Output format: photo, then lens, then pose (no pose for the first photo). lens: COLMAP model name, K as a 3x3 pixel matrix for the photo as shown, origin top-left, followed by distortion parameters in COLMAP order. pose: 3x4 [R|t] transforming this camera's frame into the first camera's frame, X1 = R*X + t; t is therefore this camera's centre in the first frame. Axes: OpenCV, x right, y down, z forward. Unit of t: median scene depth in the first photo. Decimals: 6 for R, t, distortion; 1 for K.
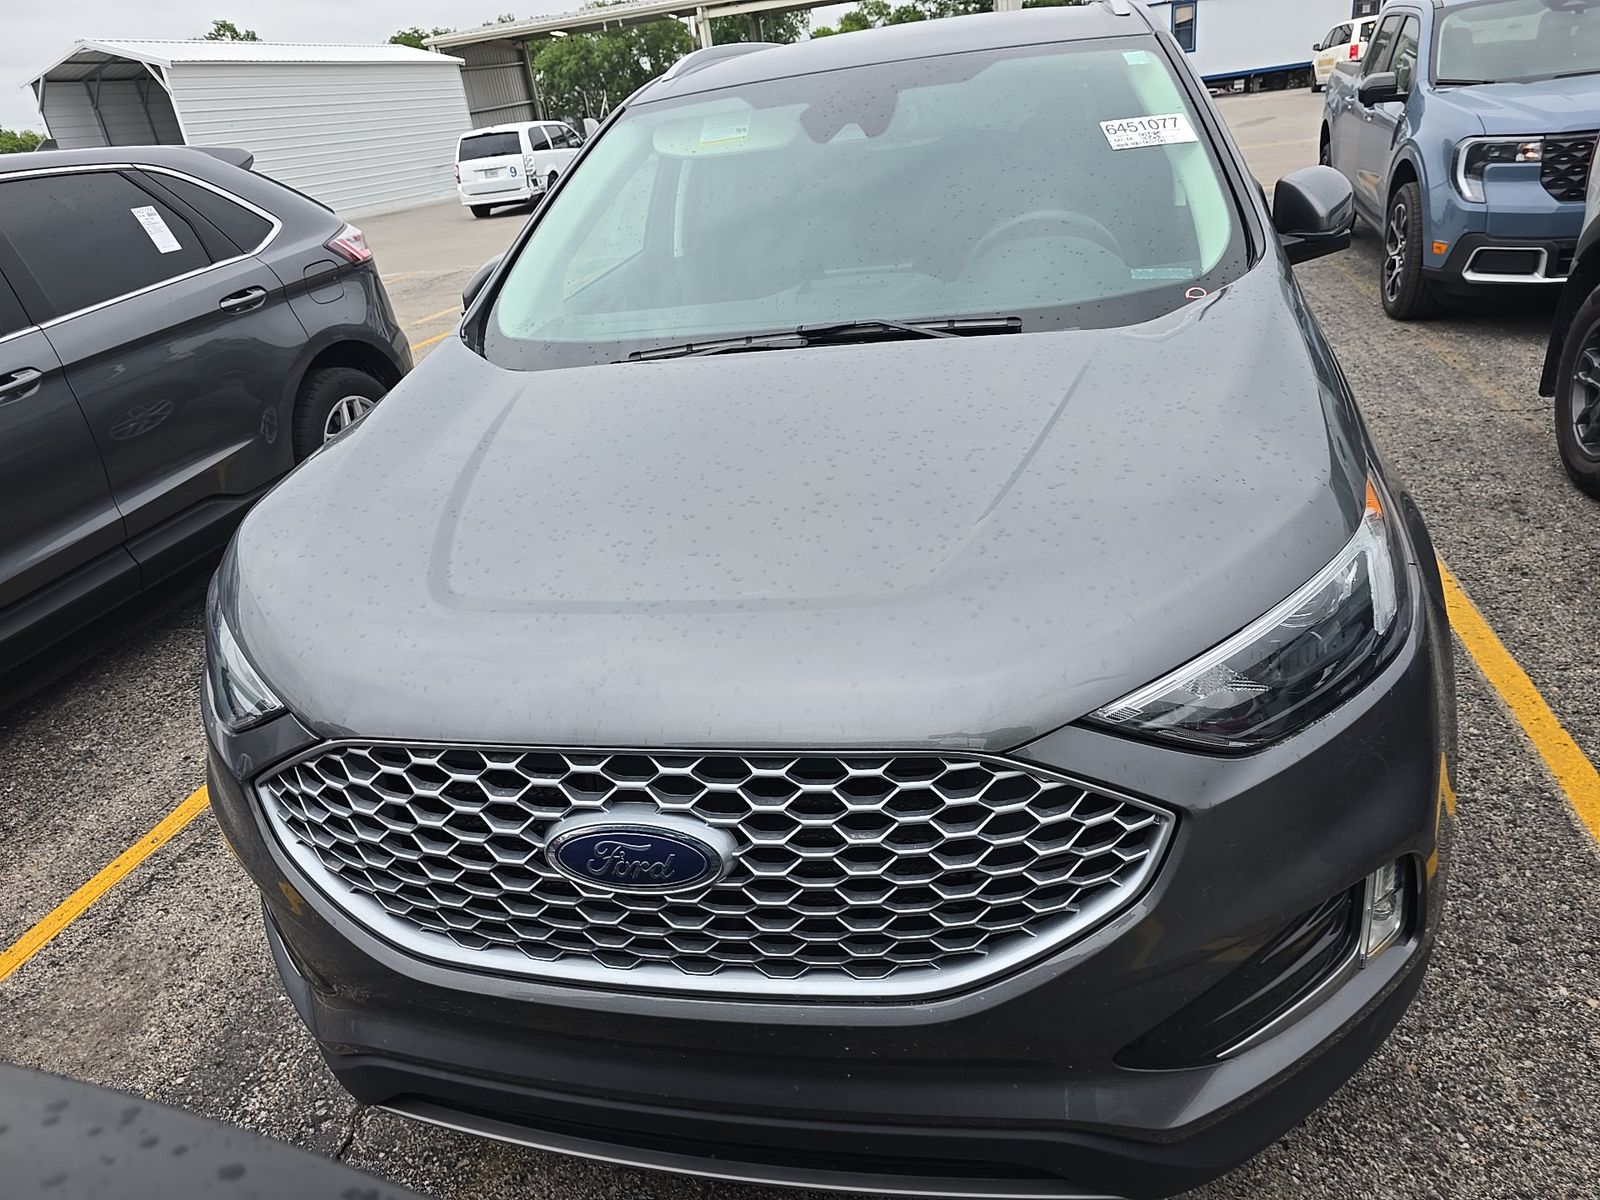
lens RADIAL K [[1155.8, 0, 800.0], [0, 1155.8, 600.0], [0, 0, 1]] dist [0.056161, -0.052852]
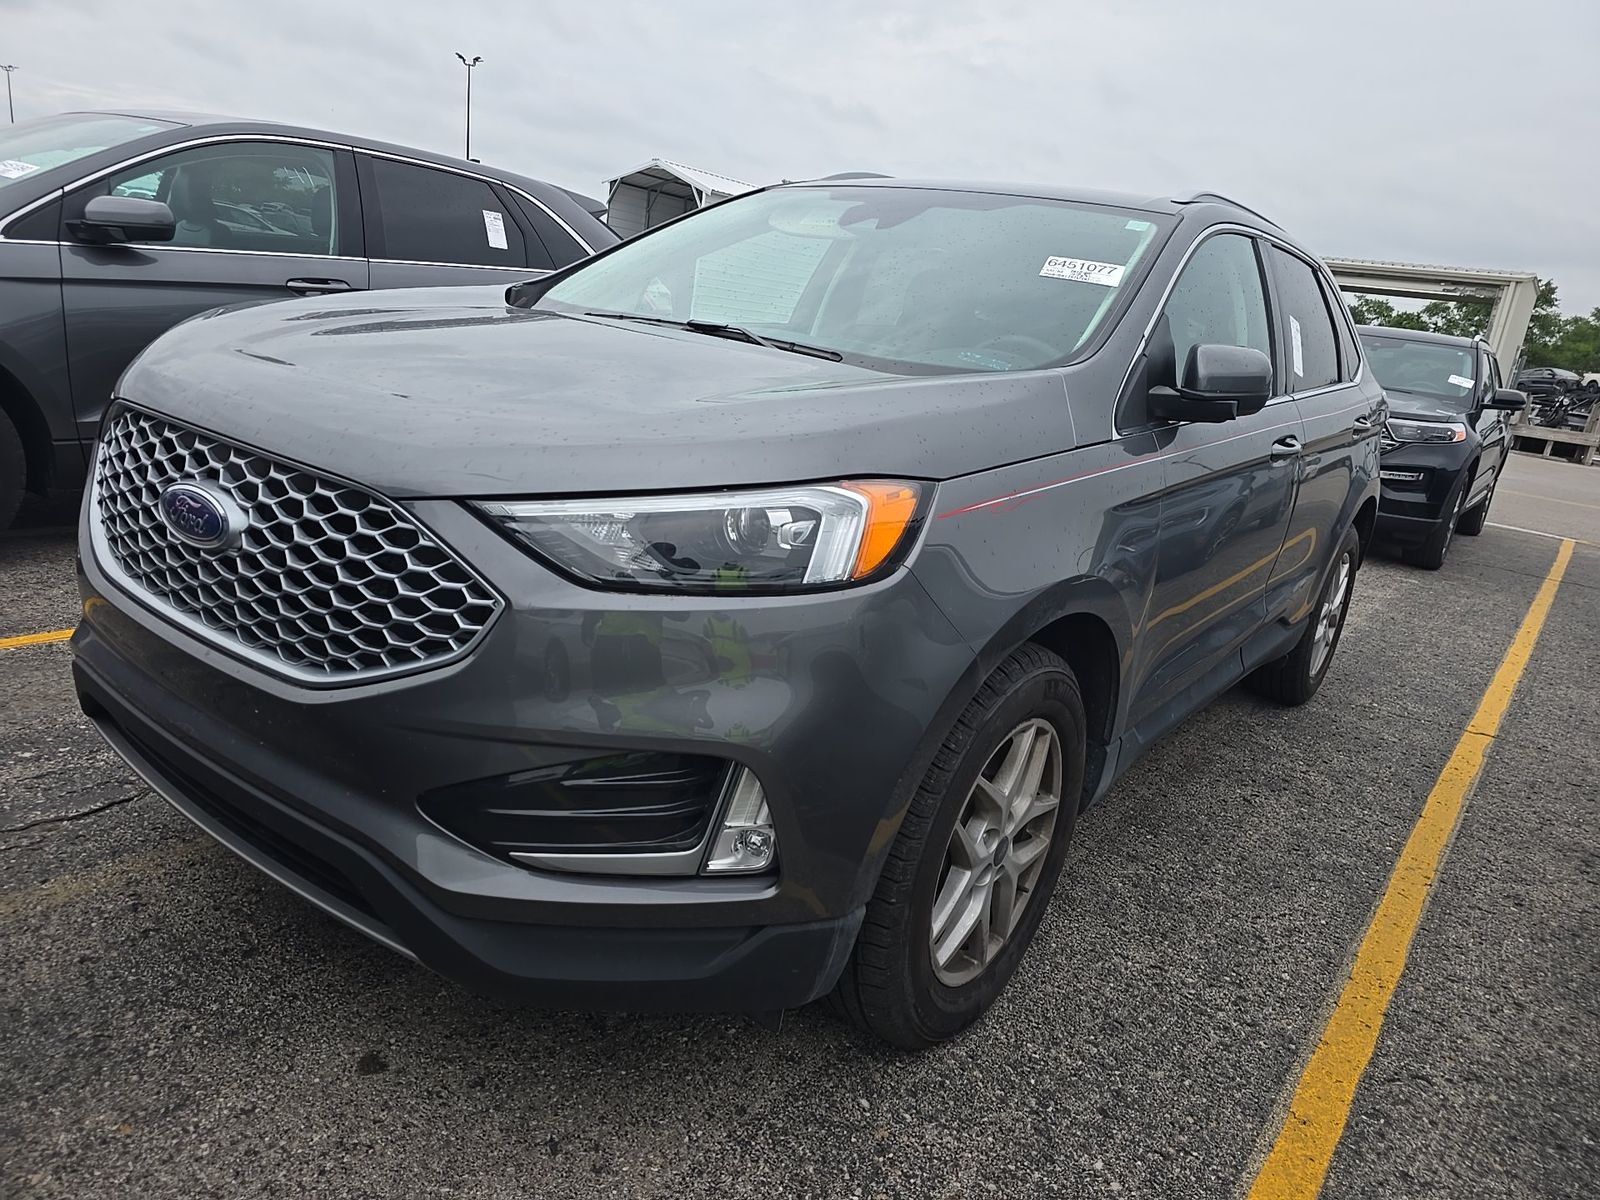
lens RADIAL K [[1155.8, 0, 800.0], [0, 1155.8, 600.0], [0, 0, 1]] dist [0.056161, -0.052852]
pose [[0.877726, 0.334710, -0.342880, 0.611312], [-0.389358, 0.915284, -0.103228, 0.112818], [0.279281, 0.224109, 0.933690, -0.026937]]
